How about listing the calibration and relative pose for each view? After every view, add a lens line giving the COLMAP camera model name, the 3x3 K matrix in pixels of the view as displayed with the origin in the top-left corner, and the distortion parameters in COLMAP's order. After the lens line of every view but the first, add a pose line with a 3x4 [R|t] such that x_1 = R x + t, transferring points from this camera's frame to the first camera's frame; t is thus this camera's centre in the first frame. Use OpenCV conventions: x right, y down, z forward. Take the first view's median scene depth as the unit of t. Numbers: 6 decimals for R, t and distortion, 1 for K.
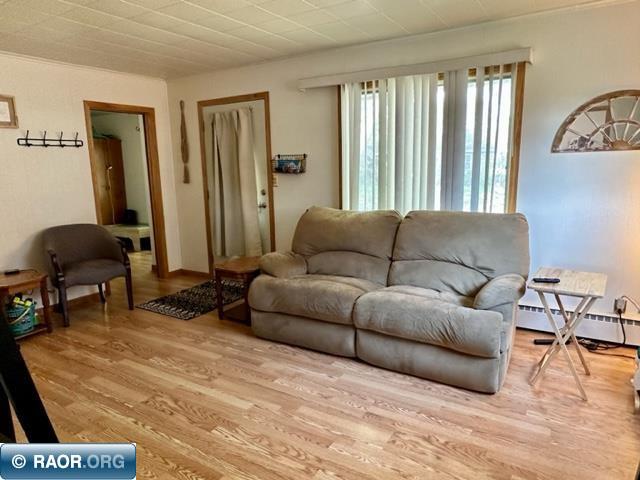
lens RADIAL K [[429.7, 0, 320.0], [0, 429.7, 240.0], [0, 0, 1]] dist [-0.000972, 0.000019]
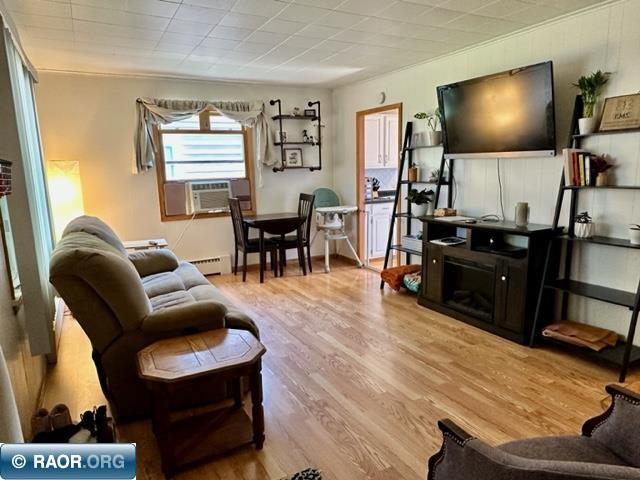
lens RADIAL K [[429.7, 0, 320.0], [0, 429.7, 240.0], [0, 0, 1]] dist [-0.000972, 0.000019]
pose [[-0.863953, -0.038790, 0.502075, -0.867182], [0.131621, 0.944975, 0.299497, -0.332106], [-0.486066, 0.324835, -0.811309, 2.053122]]
